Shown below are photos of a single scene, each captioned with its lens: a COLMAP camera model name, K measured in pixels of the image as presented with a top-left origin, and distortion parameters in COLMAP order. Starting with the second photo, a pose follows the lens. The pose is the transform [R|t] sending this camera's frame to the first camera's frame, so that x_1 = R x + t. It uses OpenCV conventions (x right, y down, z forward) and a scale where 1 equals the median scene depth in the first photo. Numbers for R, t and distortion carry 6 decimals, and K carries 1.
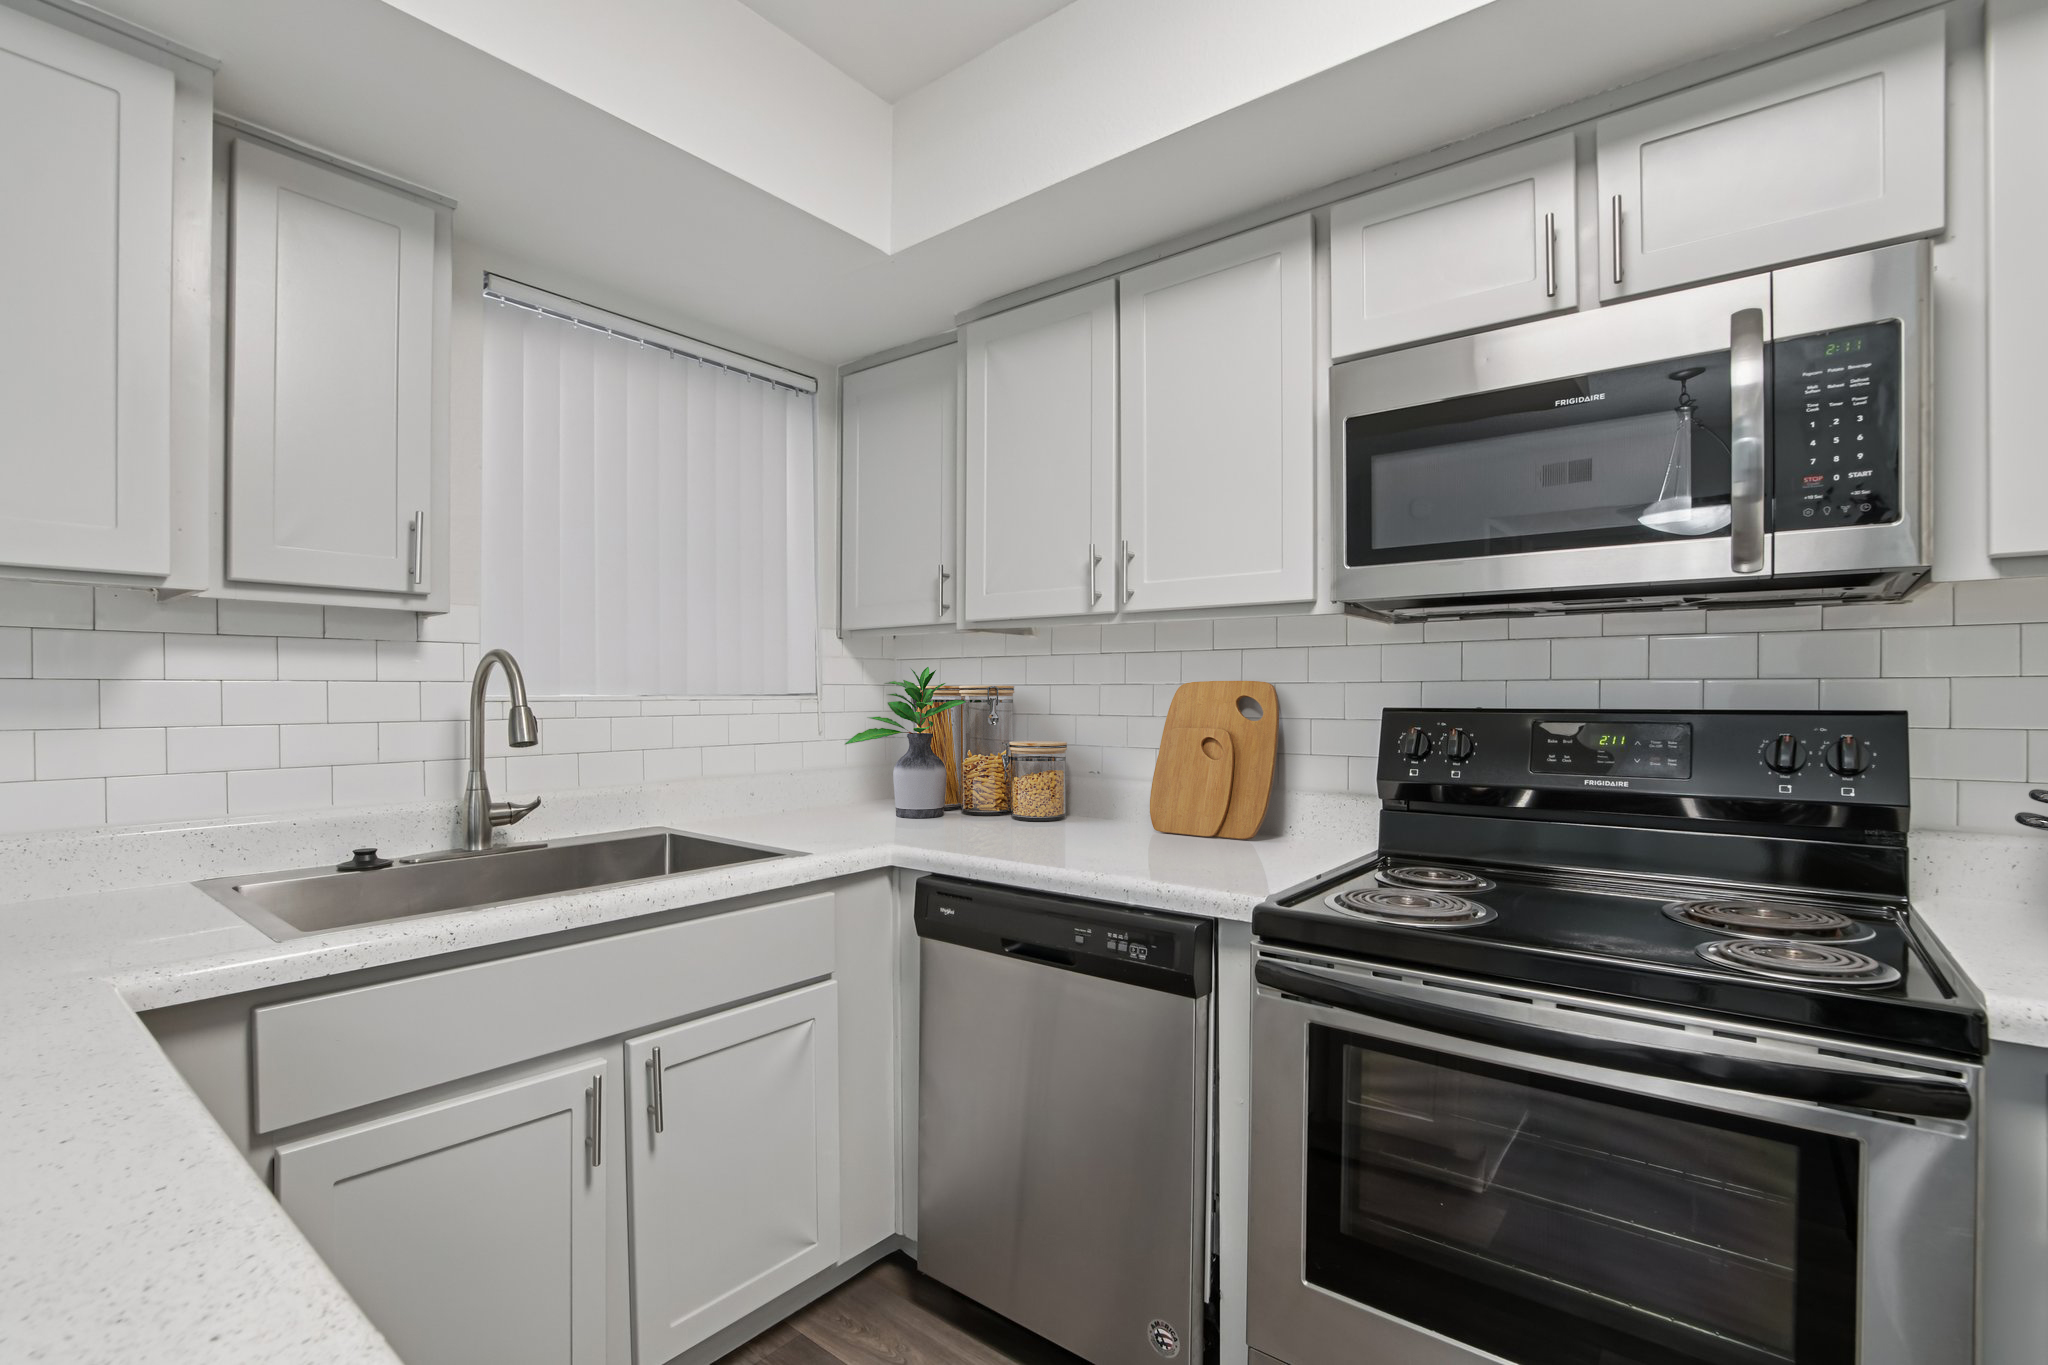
lens RADIAL K [[921.7, 0, 1024.6], [0, 921.7, 694.1], [0, 0, 1]] dist [-0.031365, 0.001529]
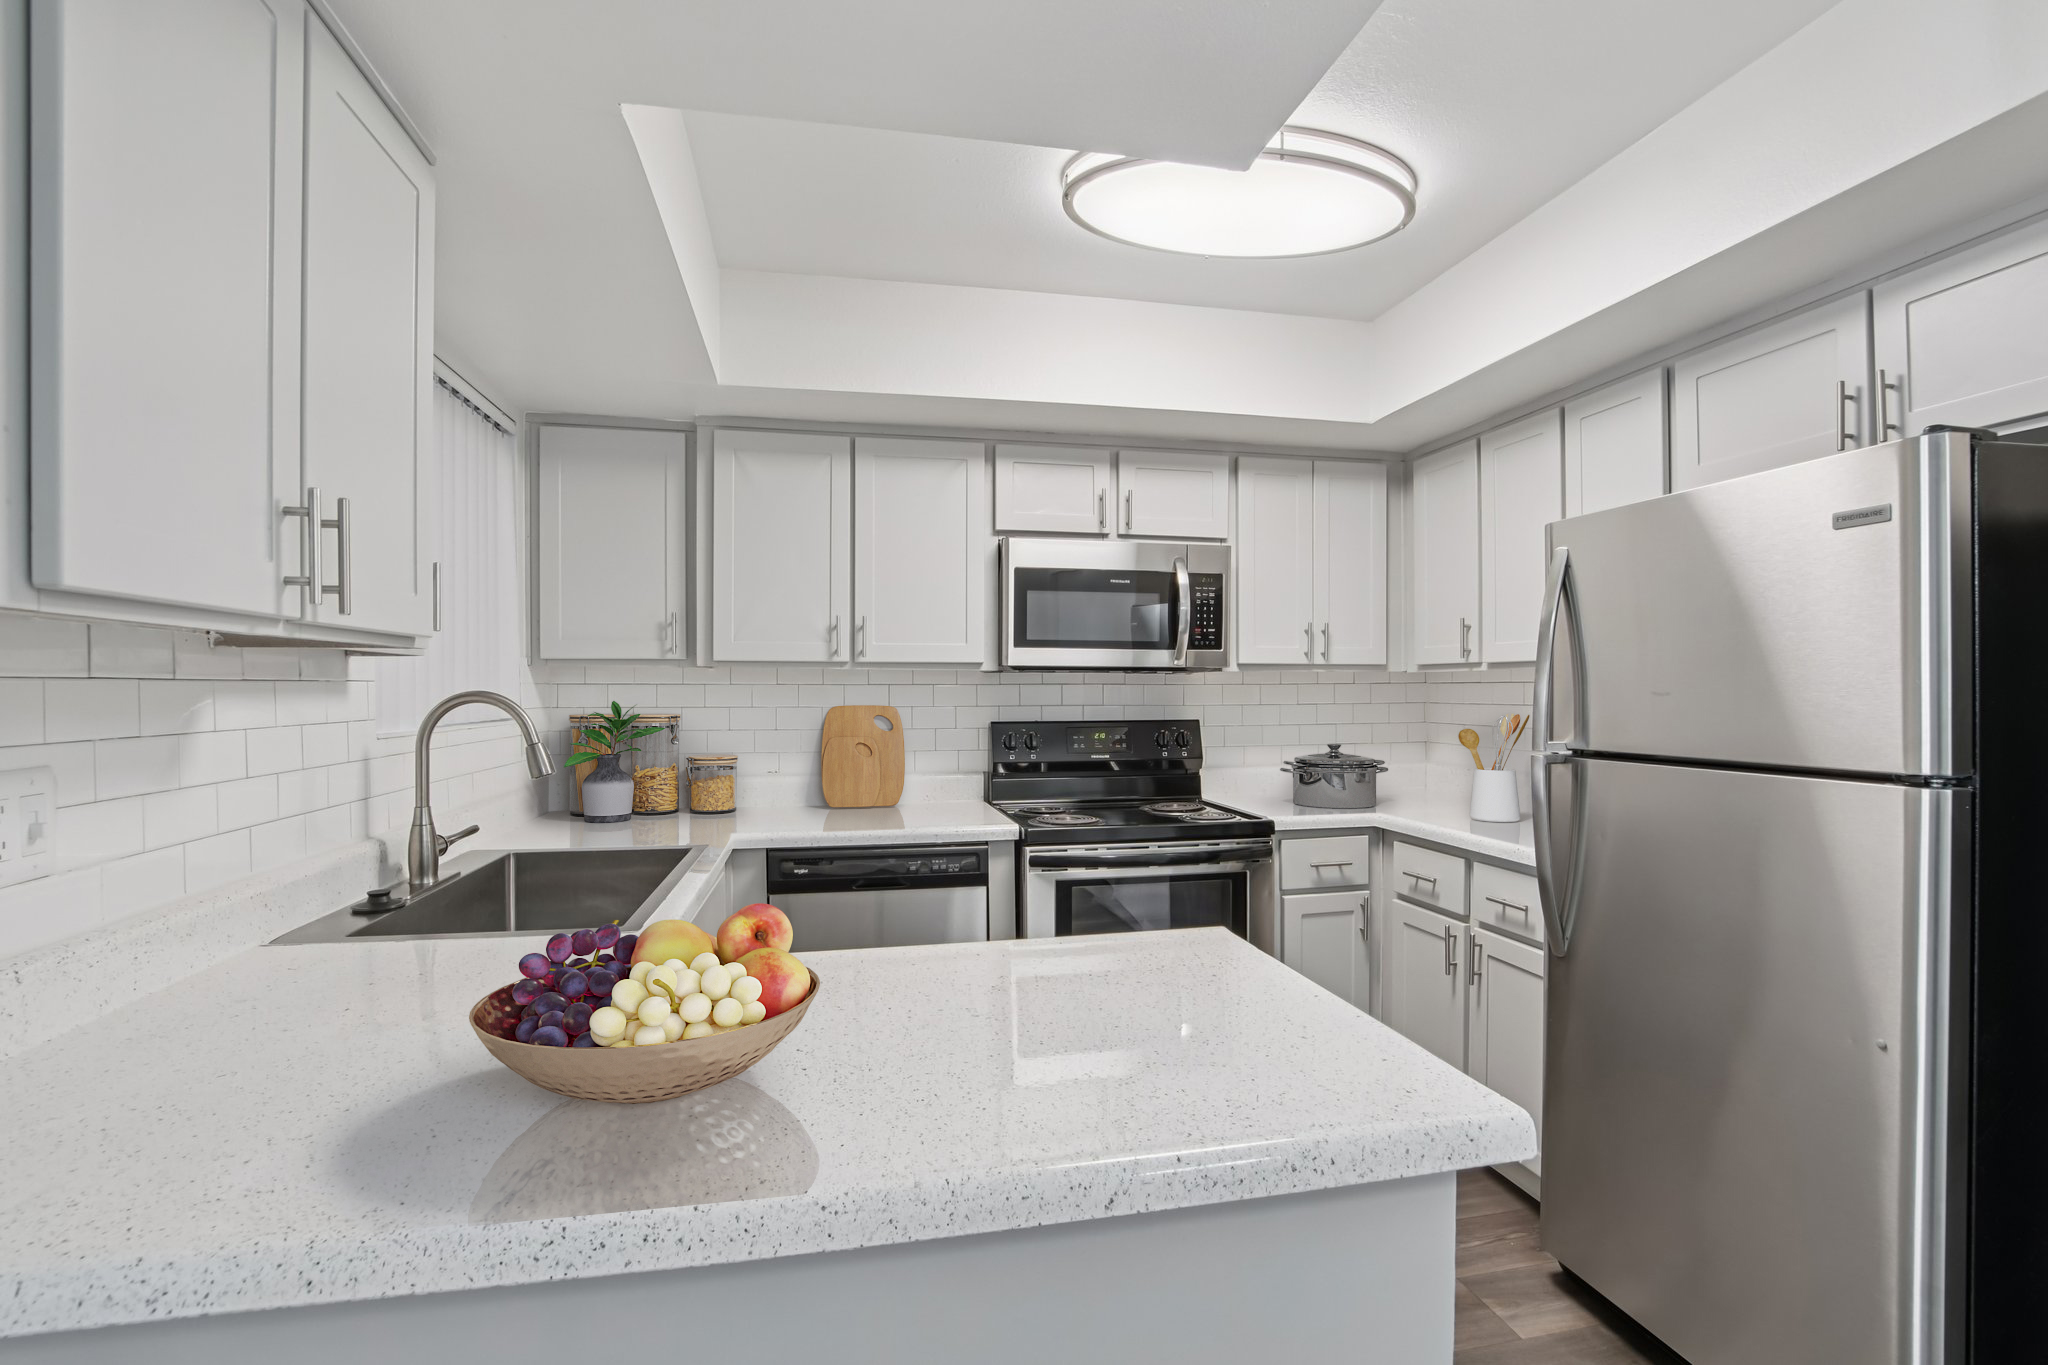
lens RADIAL K [[921.7, 0, 1011.6], [0, 921.7, 698.5], [0, 0, 1]] dist [-0.031365, 0.001529]
pose [[0.649700, -0.008977, 0.760138, -1.028094], [0.000666, 0.999937, 0.011239, -0.054945], [-0.760190, -0.006796, 0.649665, -0.202677]]
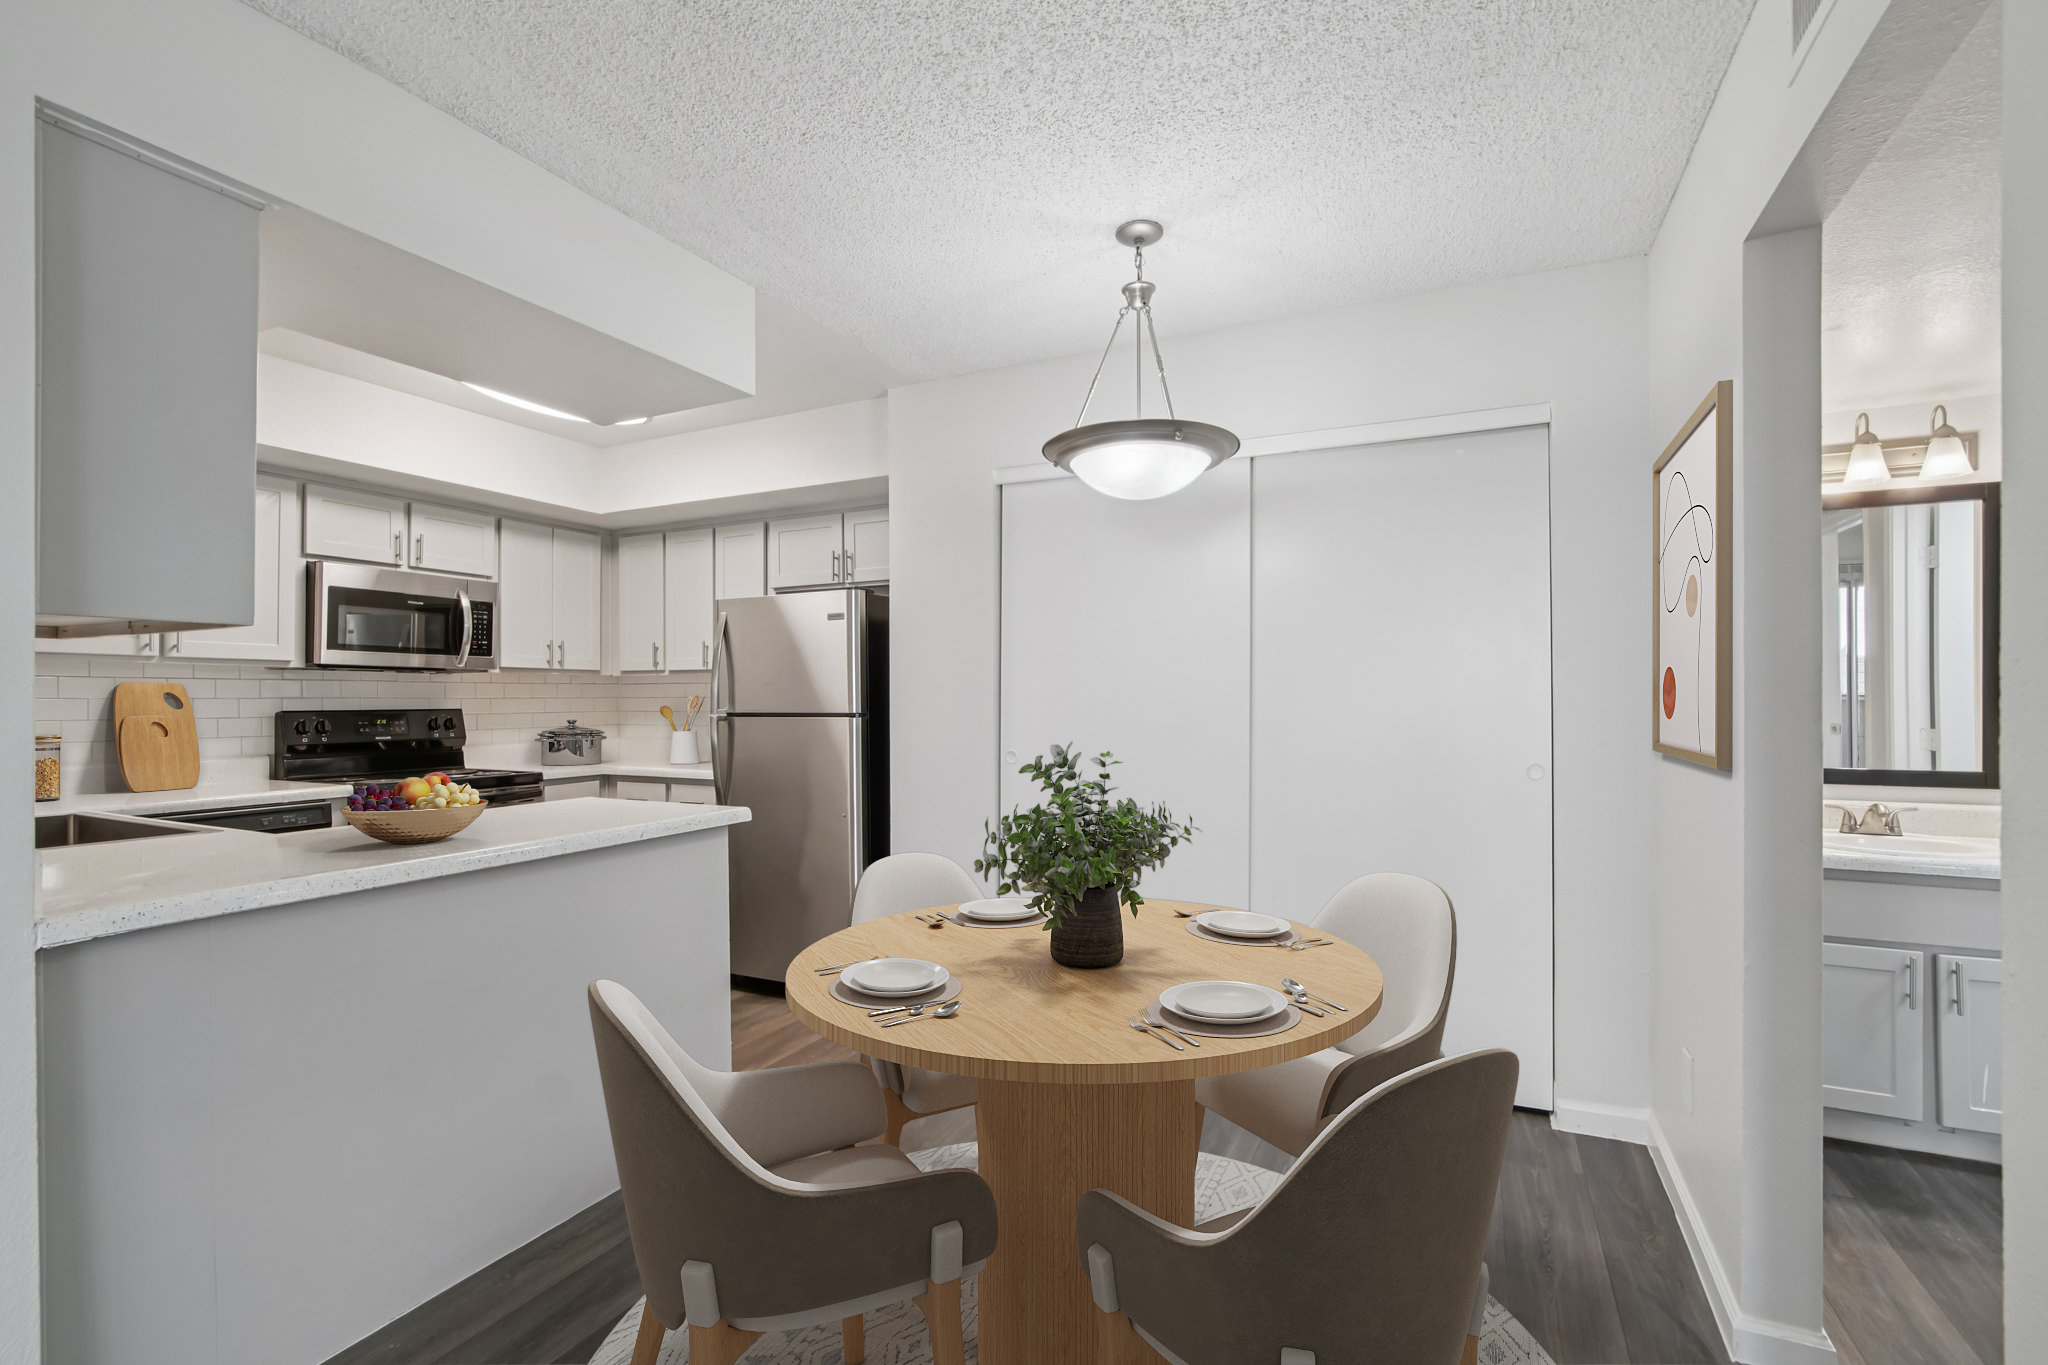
lens RADIAL K [[921.7, 0, 1019.1], [0, 921.7, 696.6], [0, 0, 1]] dist [-0.031365, 0.001529]
pose [[-0.214056, 0.002586, 0.976818, -2.175907], [0.001390, 0.999996, -0.002343, -0.011738], [-0.976820, 0.000856, -0.214059, -0.217175]]
